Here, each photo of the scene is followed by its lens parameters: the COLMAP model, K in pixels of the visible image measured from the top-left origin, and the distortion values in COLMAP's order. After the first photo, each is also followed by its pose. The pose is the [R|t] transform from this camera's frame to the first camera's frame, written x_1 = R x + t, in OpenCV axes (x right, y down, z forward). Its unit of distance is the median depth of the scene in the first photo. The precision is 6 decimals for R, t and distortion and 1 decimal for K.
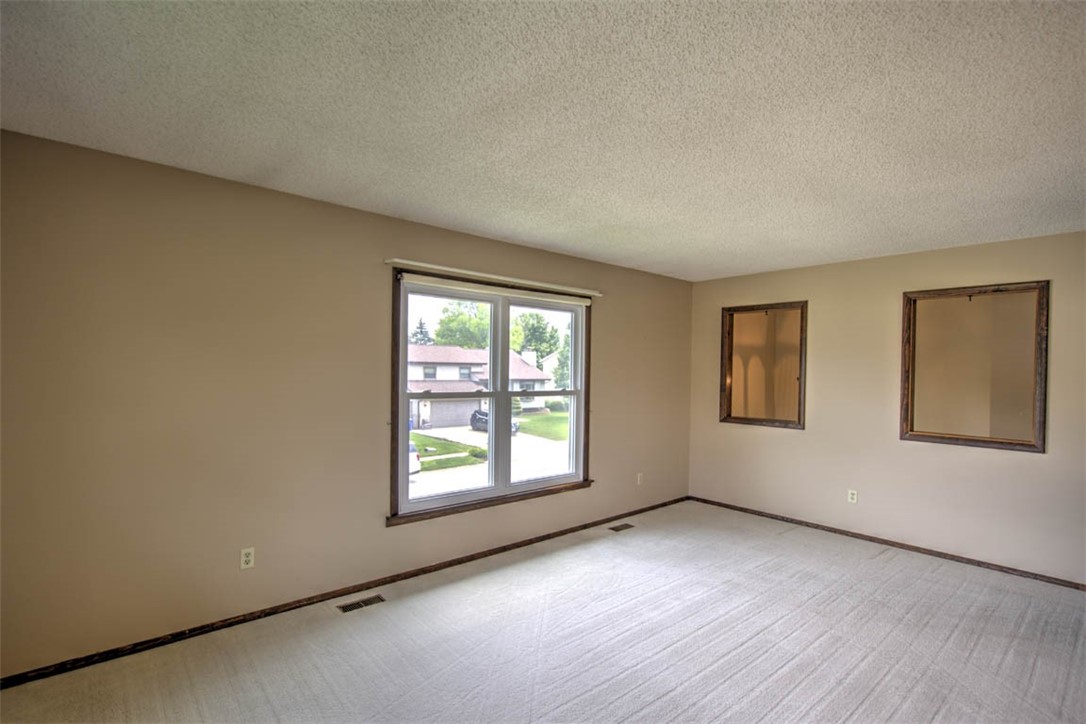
lens RADIAL K [[518.0, 0, 544.1], [0, 518.0, 375.9], [0, 0, 1]] dist [0.004667, 0.000519]
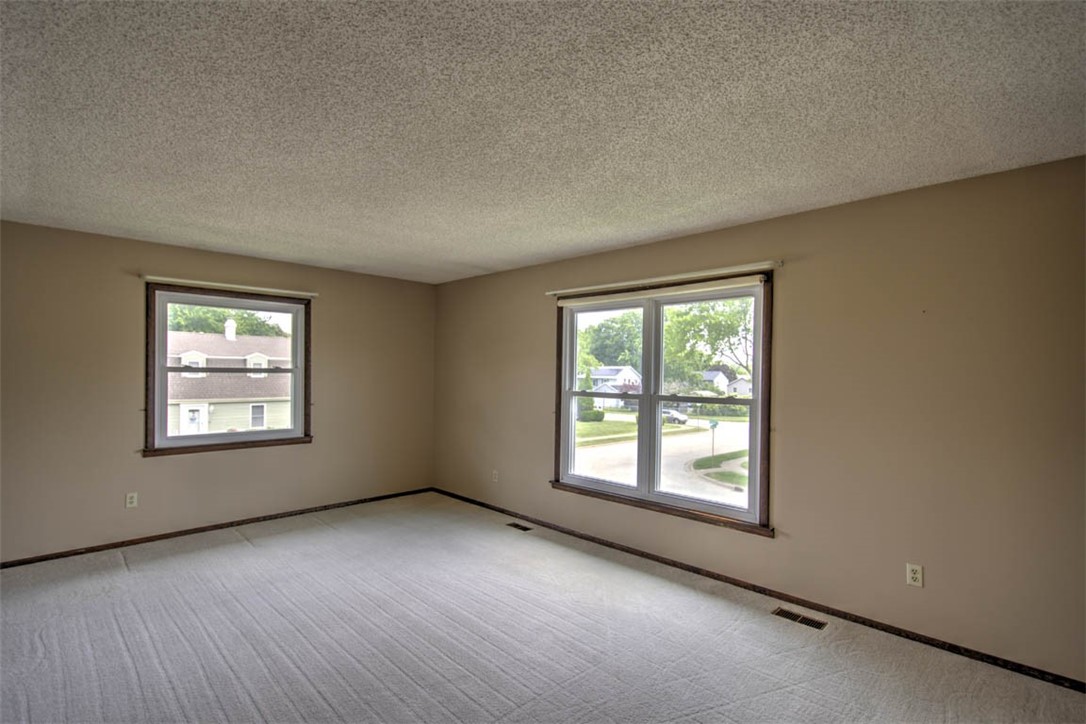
lens RADIAL K [[518.0, 0, 546.7], [0, 518.0, 369.2], [0, 0, 1]] dist [0.004667, 0.000519]
pose [[0.063706, -0.007358, -0.997942, 0.845791], [-0.008013, 0.999937, -0.007885, -0.008401], [0.997937, 0.008499, 0.063643, 0.707175]]
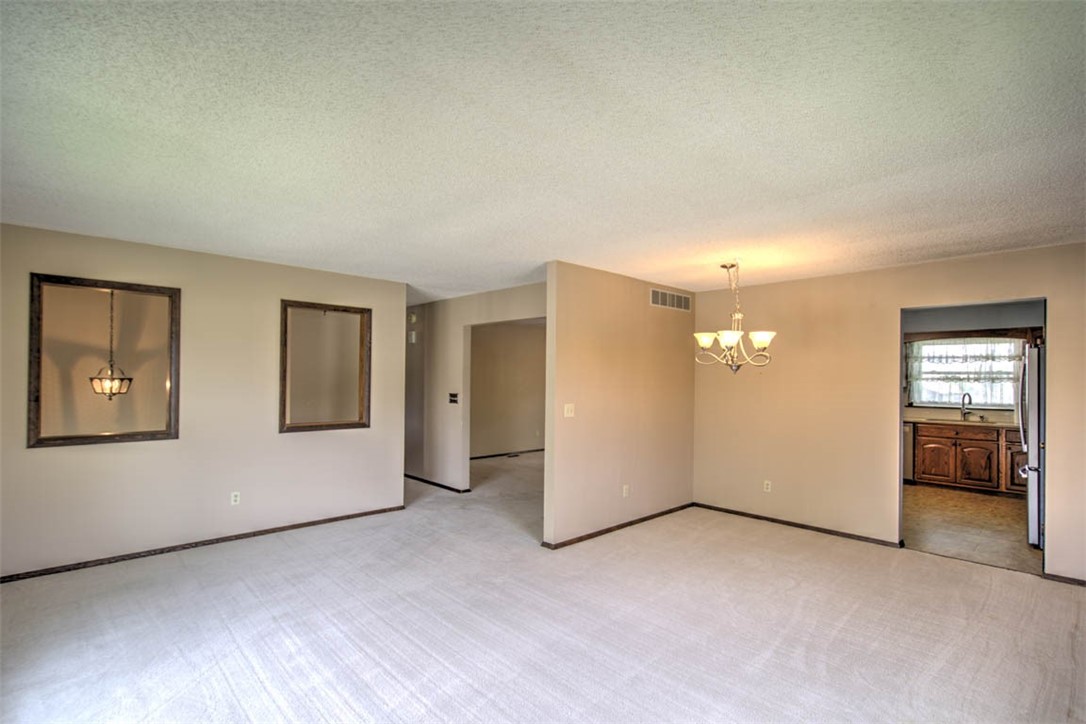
lens RADIAL K [[518.0, 0, 539.7], [0, 518.0, 369.6], [0, 0, 1]] dist [0.004667, 0.000519]
pose [[-0.031567, -0.003249, 0.999496, -0.424074], [-0.000340, 0.999995, 0.003240, -0.015250], [-0.999502, -0.000237, -0.031568, 0.482019]]
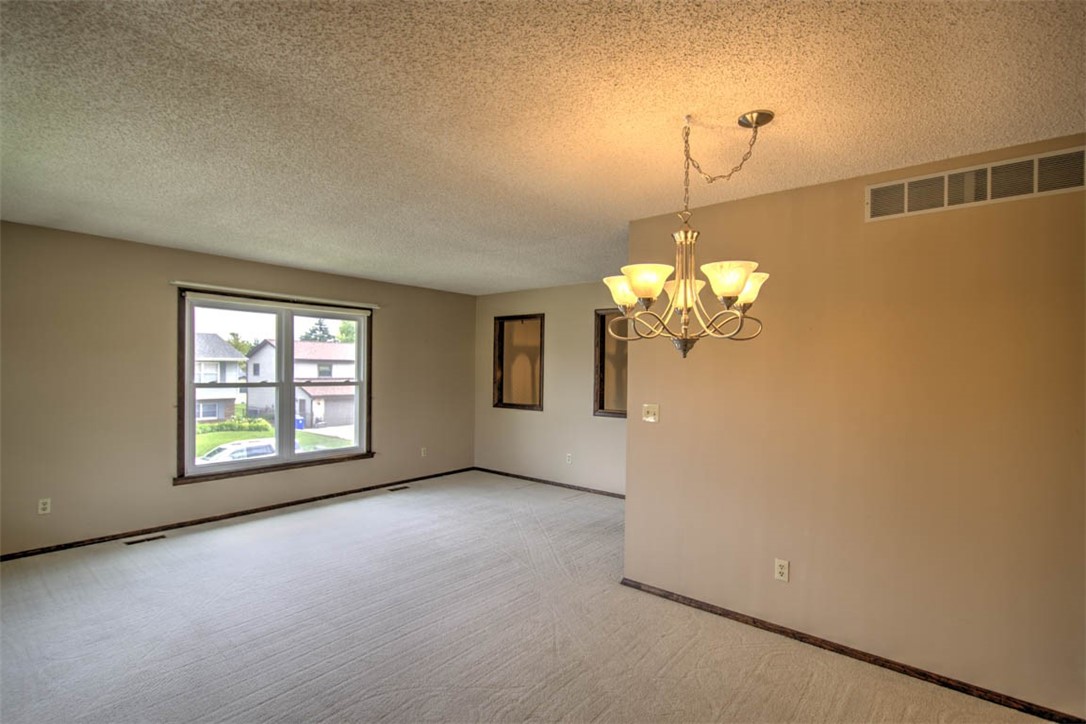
lens RADIAL K [[518.0, 0, 540.7], [0, 518.0, 375.8], [0, 0, 1]] dist [0.004667, 0.000519]
pose [[0.988091, -0.004068, 0.153814, 0.328385], [0.003426, 0.999984, 0.004441, 0.009353], [-0.153830, -0.003861, 0.988090, -0.350898]]
